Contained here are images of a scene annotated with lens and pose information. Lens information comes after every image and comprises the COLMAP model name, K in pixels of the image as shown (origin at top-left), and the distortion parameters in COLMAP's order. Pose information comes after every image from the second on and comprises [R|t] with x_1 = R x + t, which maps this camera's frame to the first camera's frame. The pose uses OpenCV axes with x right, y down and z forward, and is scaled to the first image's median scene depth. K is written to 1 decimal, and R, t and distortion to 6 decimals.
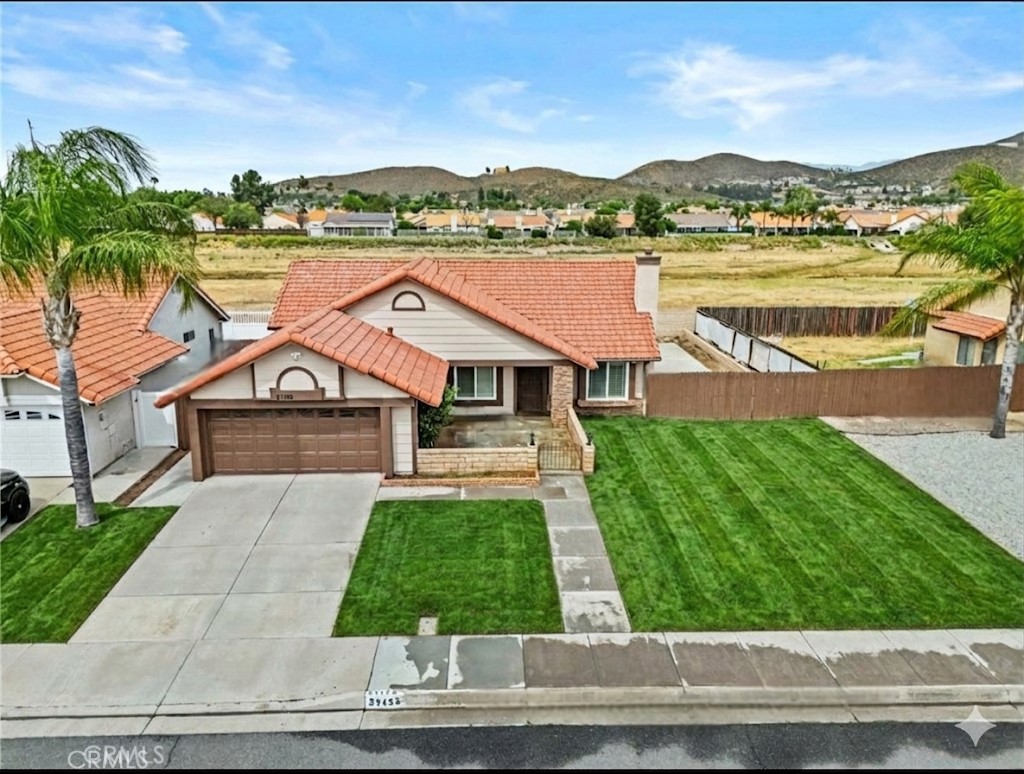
lens RADIAL K [[771.4, 0, 502.6], [0, 771.4, 394.3], [0, 0, 1]] dist [0.069951, -0.062028]
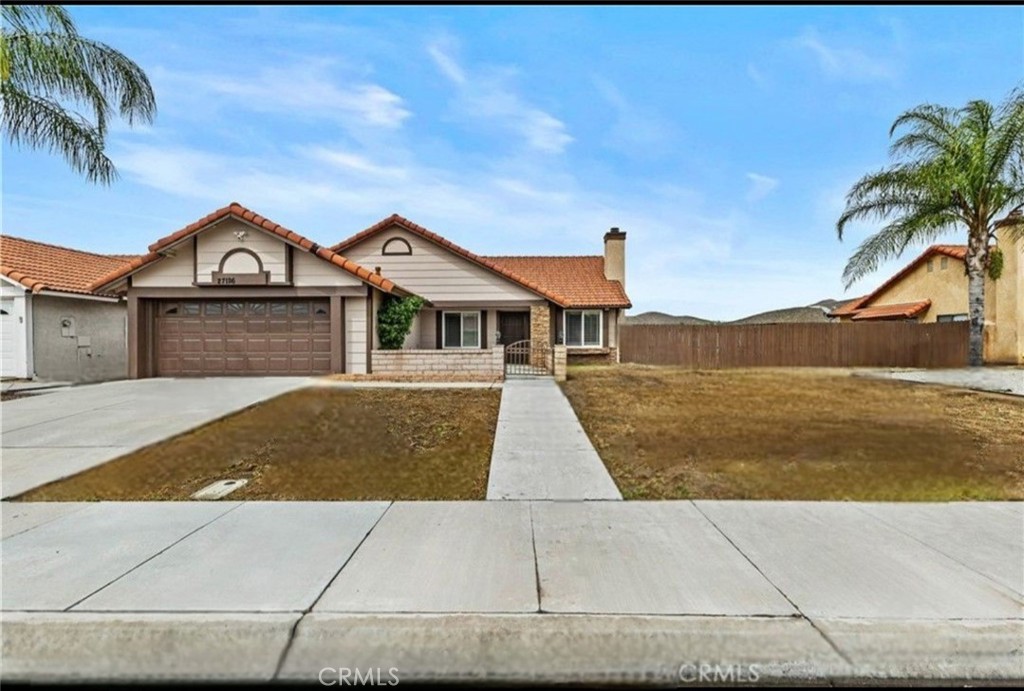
lens RADIAL K [[453.1, 0, 507.9], [0, 453.1, 345.1], [0, 0, 1]] dist [0.000929, 0.001846]
pose [[0.999091, -0.001462, -0.042606, 0.072545], [-0.008378, 0.973189, -0.229853, 0.188290], [0.041799, 0.230001, 0.972292, 0.480171]]
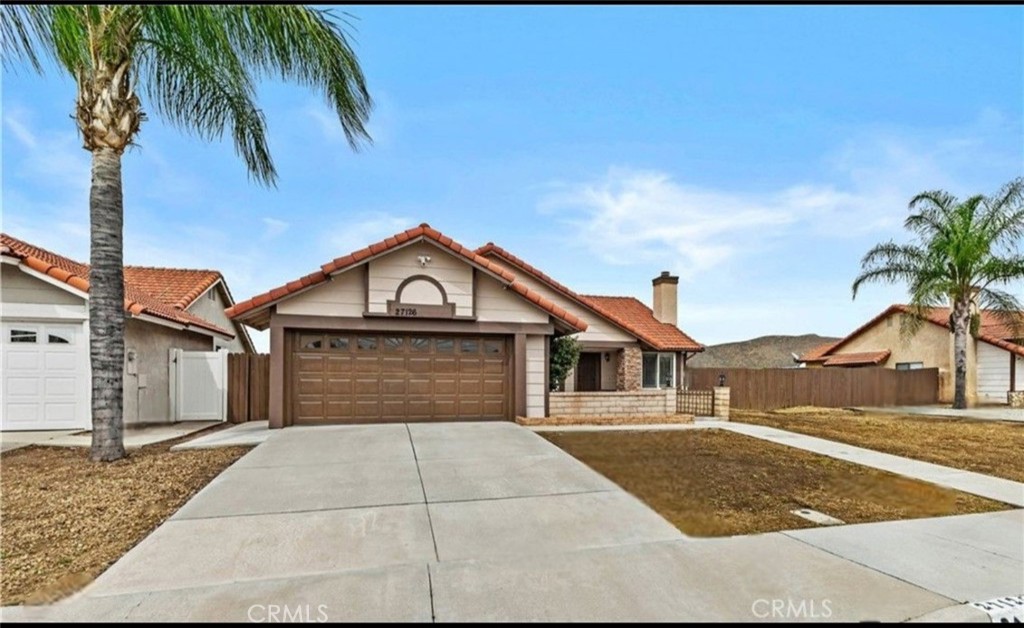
lens RADIAL K [[506.3, 0, 529.0], [0, 506.3, 388.0], [0, 0, 1]] dist [0.002627, 0.003166]
pose [[0.968510, 0.000913, 0.248974, -0.272684], [0.055936, 0.973632, -0.221161, 0.190751], [-0.242611, 0.228123, 0.942921, 0.470301]]
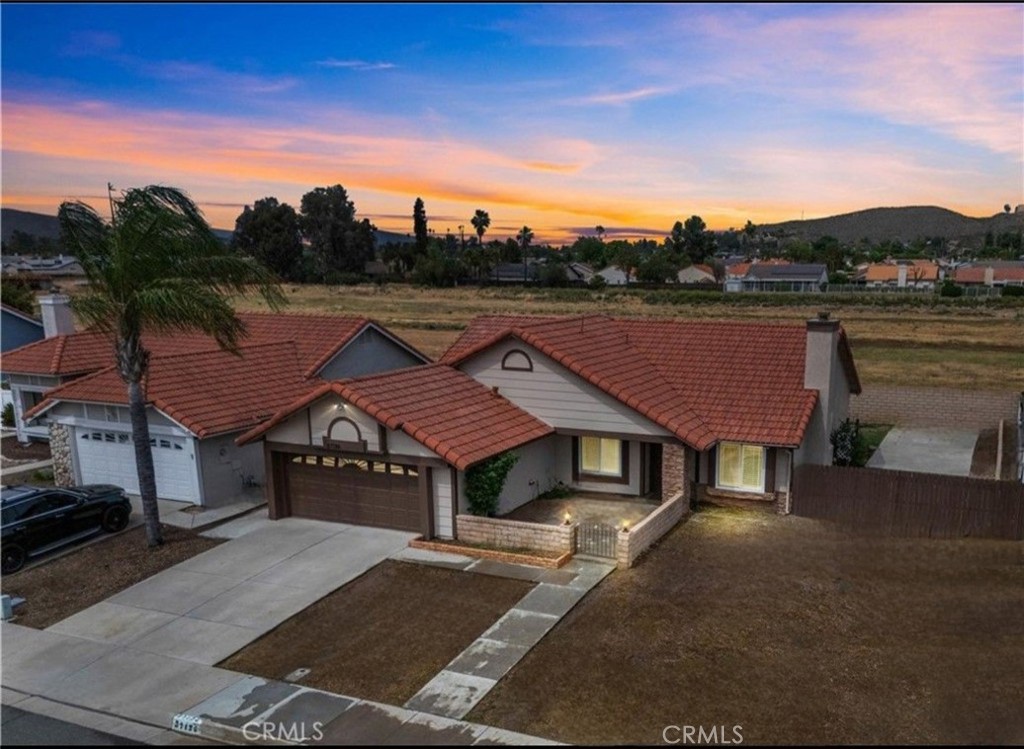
lens RADIAL K [[910.8, 0, 600.0], [0, 910.8, 475.6], [0, 0, 1]] dist [0.058705, -0.021396]
pose [[0.911005, 0.098895, -0.400363, 0.492906], [-0.099901, 0.994827, 0.018417, -0.014309], [0.400113, 0.023219, 0.916172, 0.039194]]
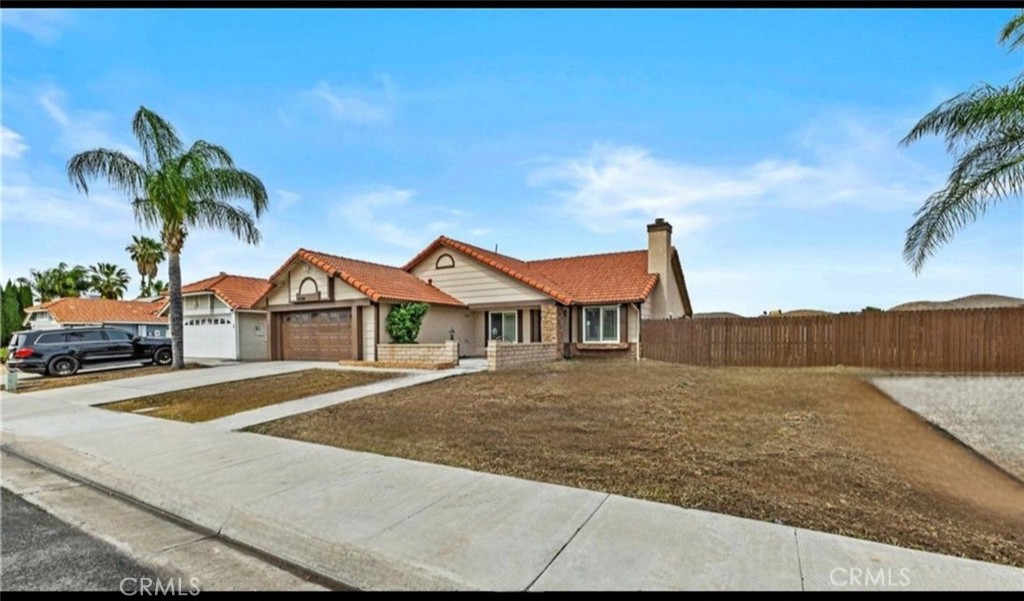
lens RADIAL K [[445.2, 0, 504.2], [0, 445.2, 351.0], [0, 0, 1]] dist [-0.000001, 0.001161]
pose [[0.850602, 0.010534, -0.525704, 0.444167], [-0.118885, 0.977762, -0.172767, 0.184004], [0.512193, 0.209454, 0.832939, 0.500023]]
